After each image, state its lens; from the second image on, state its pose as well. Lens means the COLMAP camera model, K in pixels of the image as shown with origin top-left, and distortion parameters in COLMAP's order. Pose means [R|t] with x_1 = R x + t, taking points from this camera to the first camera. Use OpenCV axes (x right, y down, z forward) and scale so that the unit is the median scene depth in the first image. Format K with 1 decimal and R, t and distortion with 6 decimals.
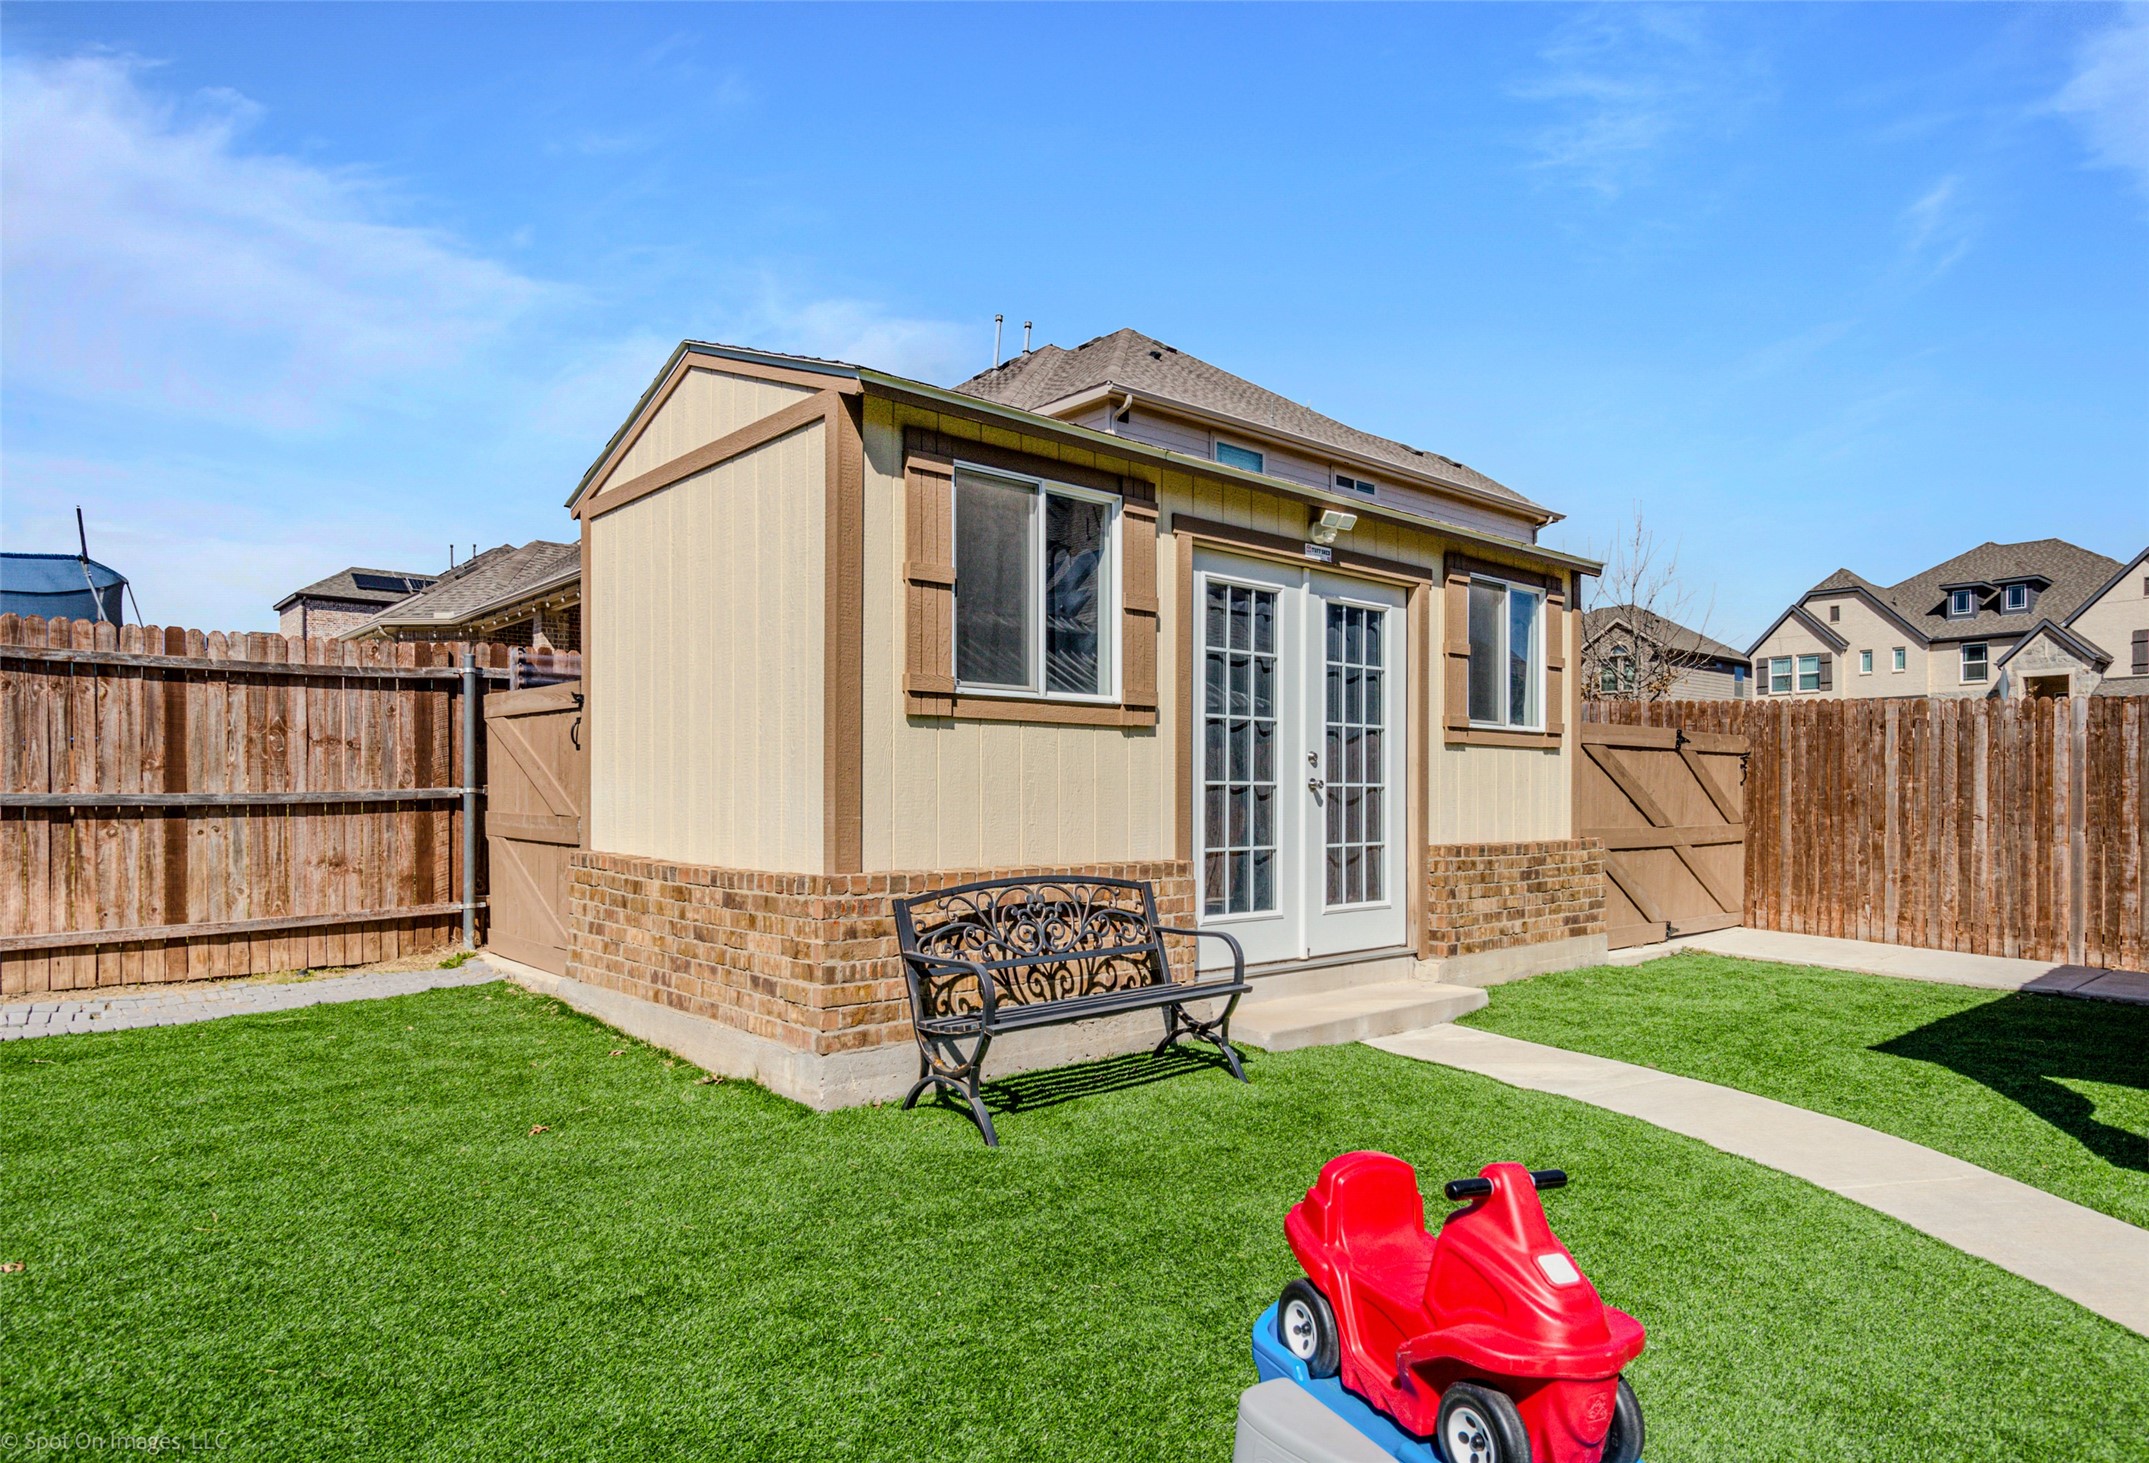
lens RADIAL K [[1258.2, 0, 1091.5], [0, 1258.2, 801.7], [0, 0, 1]] dist [0.005949, -0.000602]
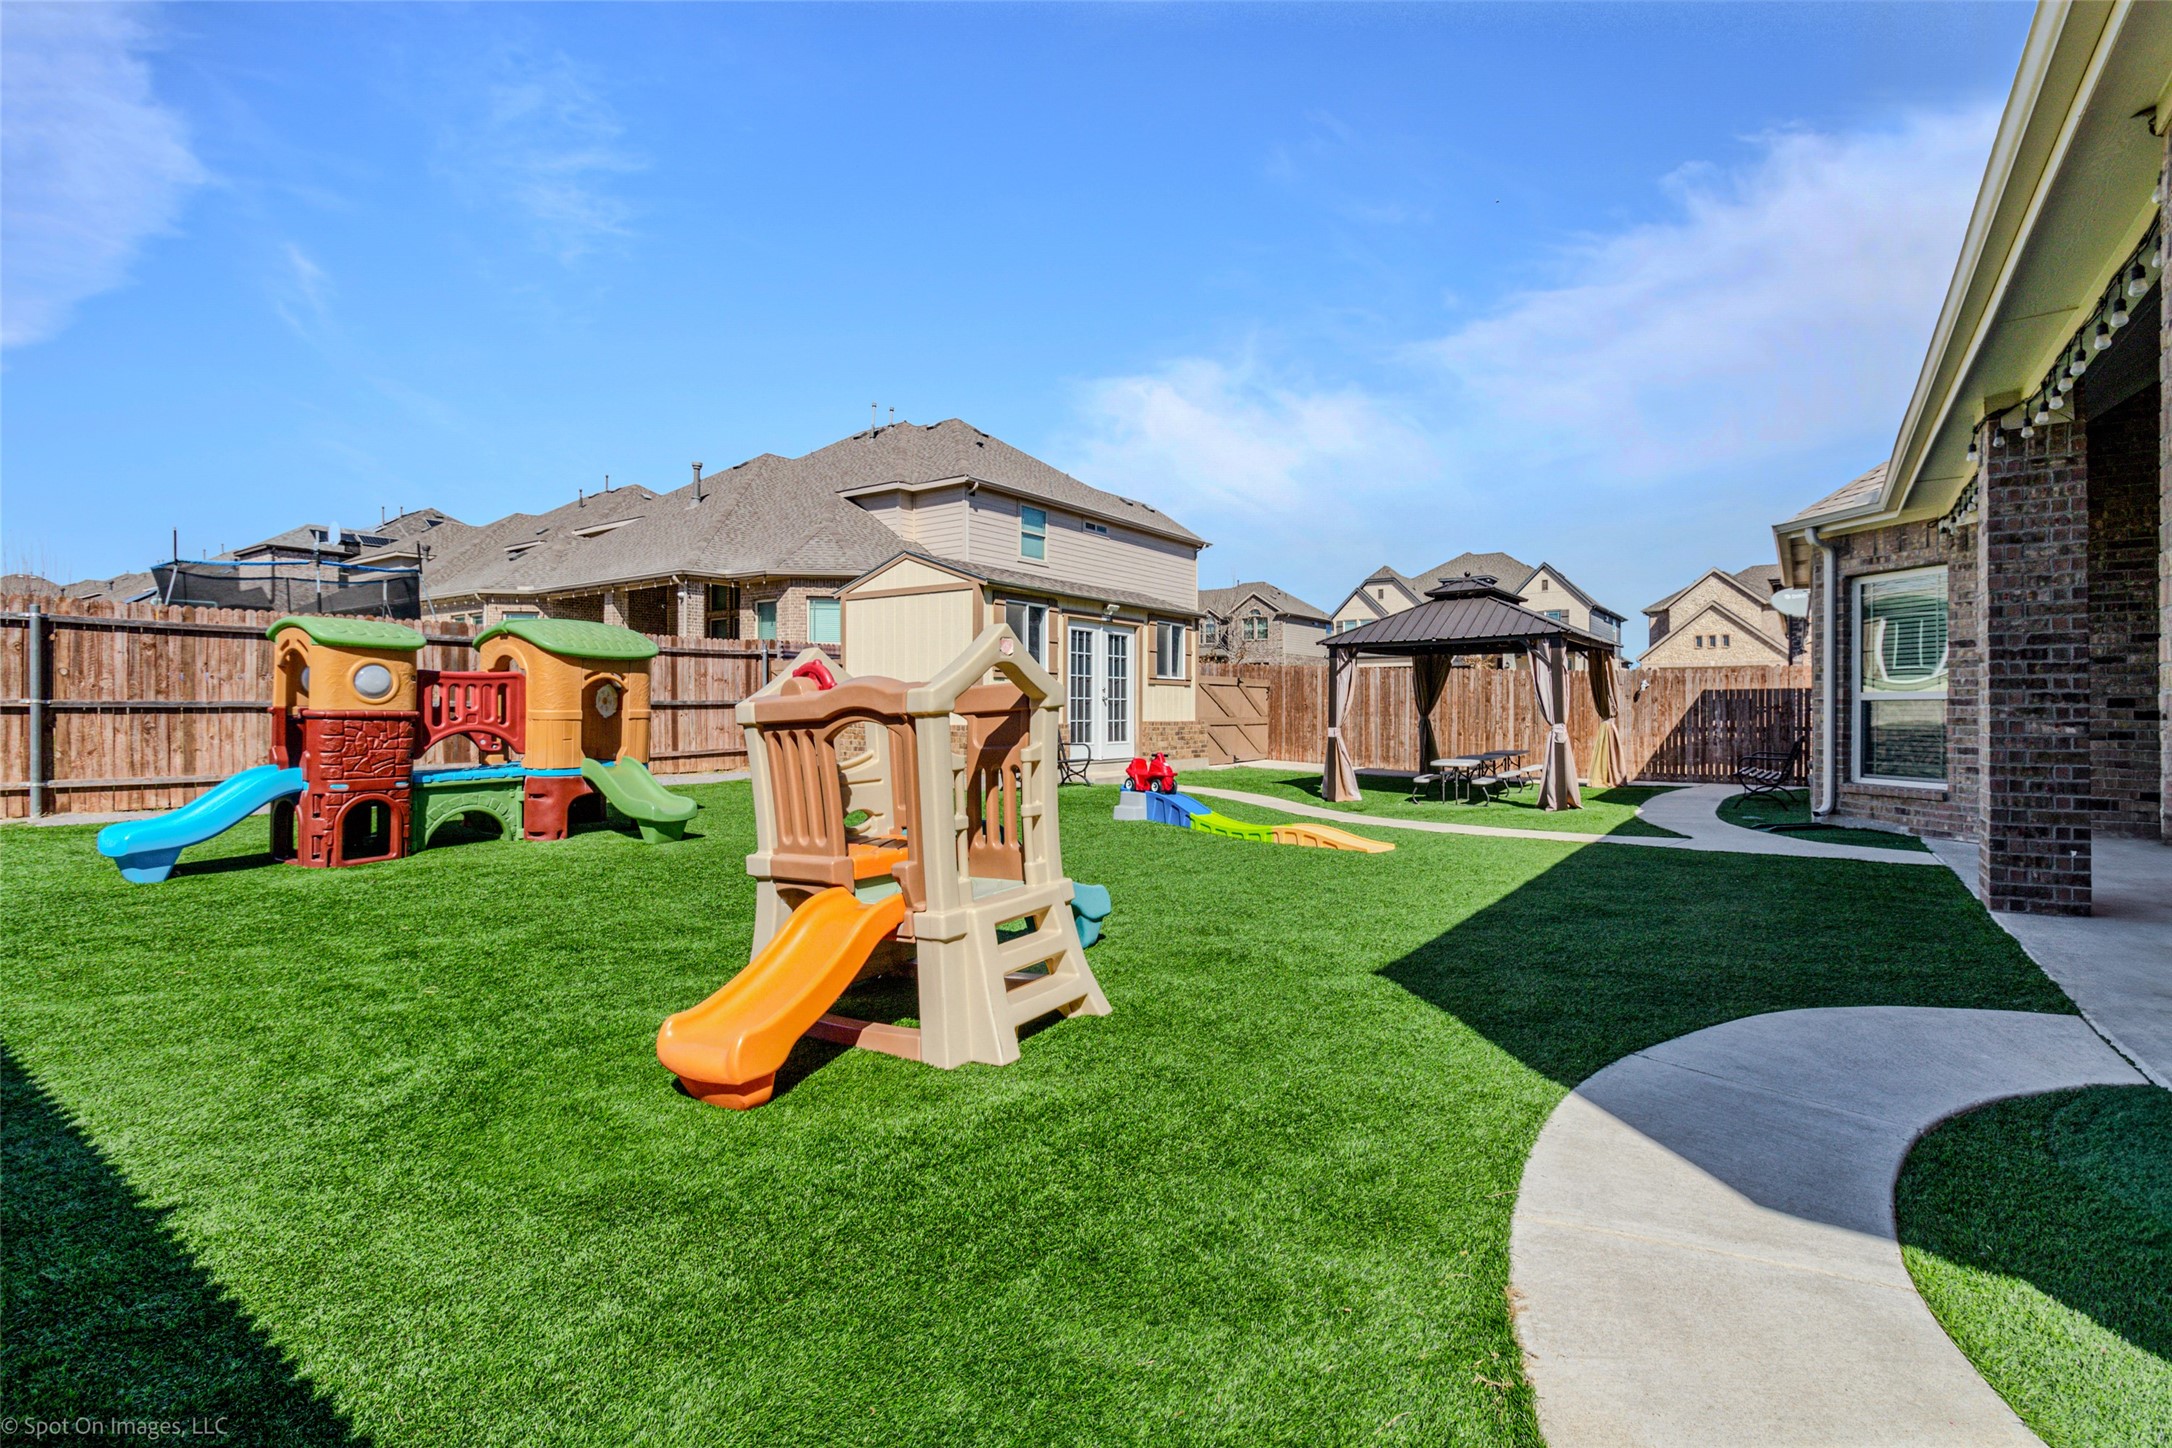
lens RADIAL K [[1036.9, 0, 1094.4], [0, 1036.9, 708.8], [0, 0, 1]] dist [0.006777, 0.001595]
pose [[0.974163, 0.002968, 0.225825, -0.357354], [-0.001715, 0.999982, -0.005743, 0.021421], [-0.225838, 0.005207, 0.974151, -1.220428]]
